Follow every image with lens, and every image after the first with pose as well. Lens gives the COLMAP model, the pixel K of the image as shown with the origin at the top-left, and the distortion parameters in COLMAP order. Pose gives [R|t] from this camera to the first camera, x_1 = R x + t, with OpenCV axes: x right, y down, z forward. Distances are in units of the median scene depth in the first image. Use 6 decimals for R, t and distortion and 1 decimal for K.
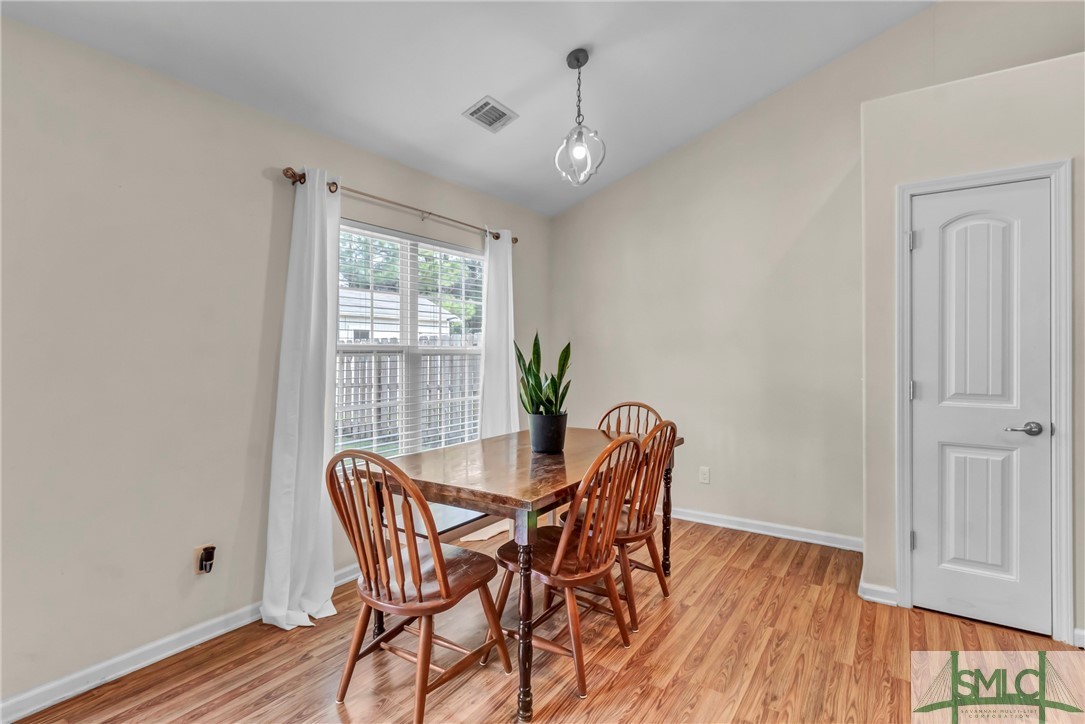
lens RADIAL K [[527.5, 0, 553.8], [0, 527.5, 350.1], [0, 0, 1]] dist [0.002915, -0.000399]
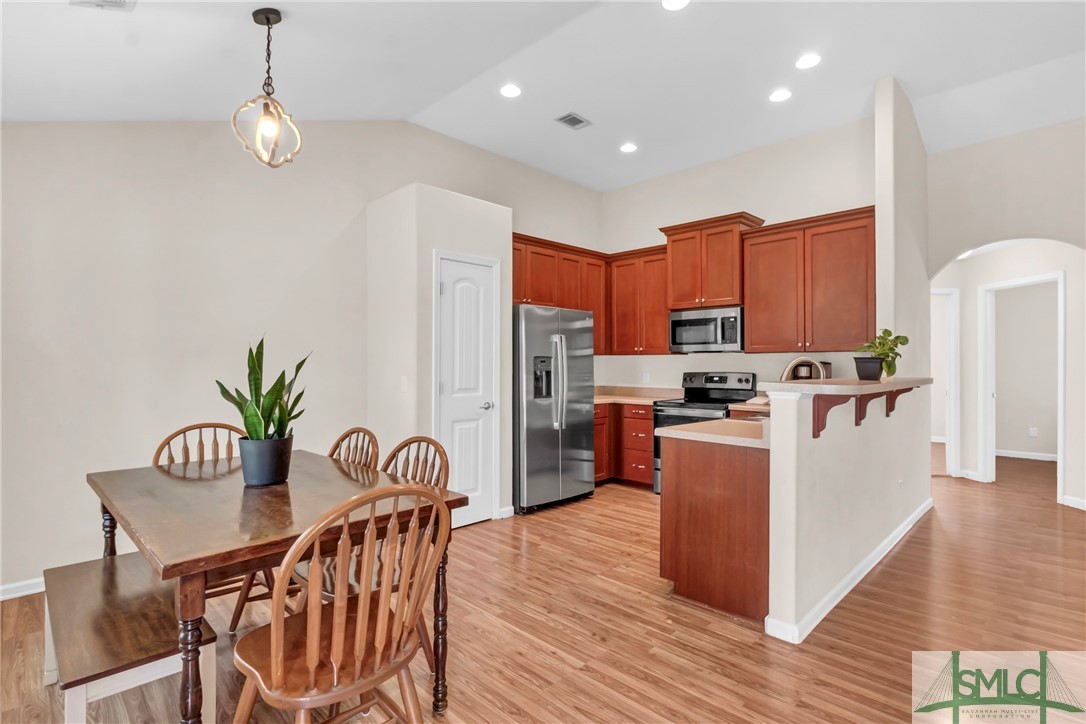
lens RADIAL K [[528.1, 0, 551.4], [0, 528.1, 363.3], [0, 0, 1]] dist [-0.002881, -0.000097]
pose [[0.193564, -0.001551, 0.981086, -0.738197], [-0.007661, 0.999966, 0.003092, -0.002418], [-0.981058, -0.008114, 0.193546, 0.408901]]
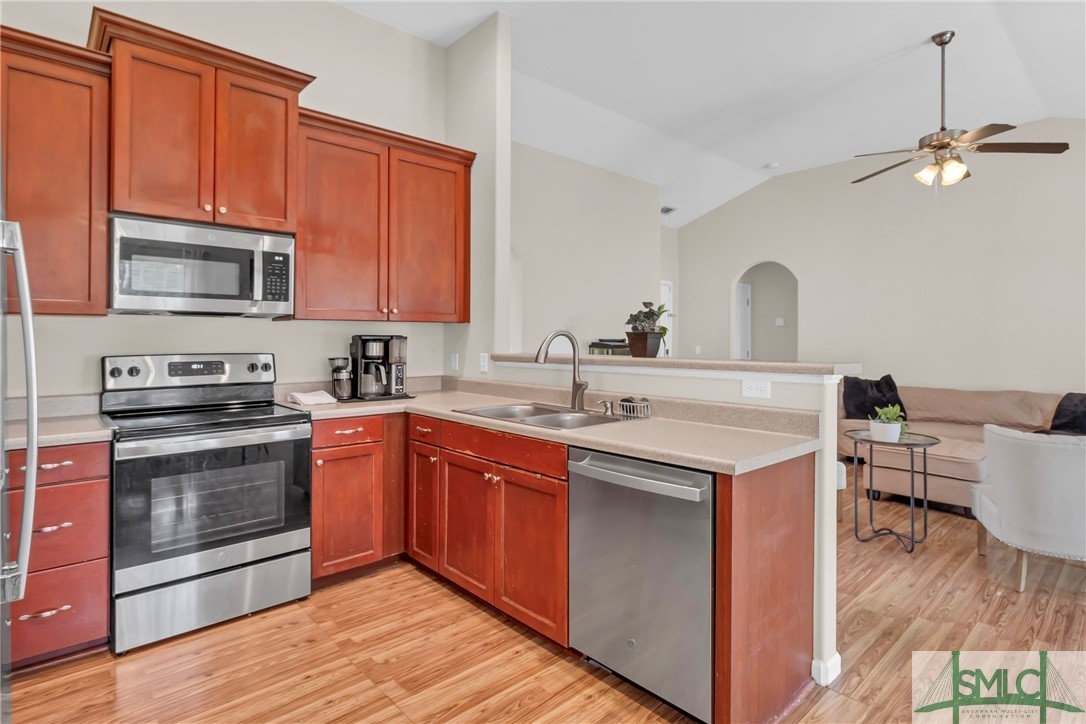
lens RADIAL K [[545.9, 0, 543.1], [0, 545.9, 335.5], [0, 0, 1]] dist [-0.001409, -0.000338]
pose [[-0.965128, -0.005360, 0.261722, 0.466949], [-0.008607, 0.999900, -0.011261, 0.003681], [-0.261635, -0.013121, -0.965078, 1.062998]]
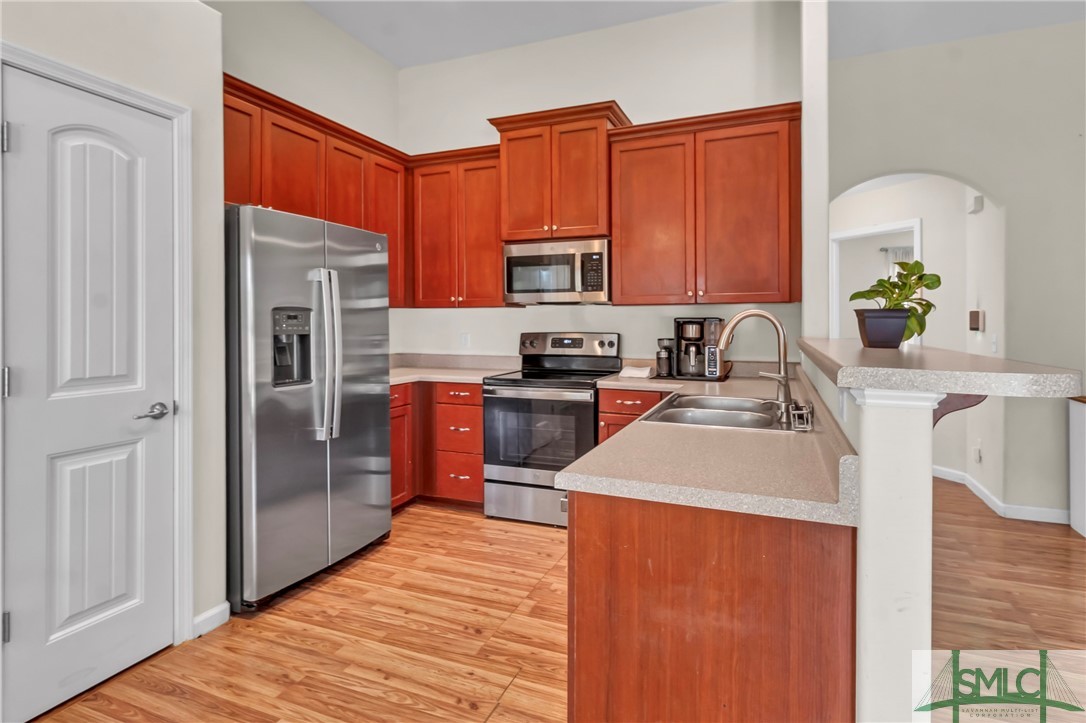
lens RADIAL K [[548.3, 0, 556.4], [0, 548.3, 322.2], [0, 0, 1]] dist [0.000211, 0.000375]
pose [[-0.197958, -0.005000, 0.980198, -0.069910], [-0.005998, 0.999974, 0.003890, -0.000045], [-0.980192, -0.005109, -0.197983, 0.509262]]
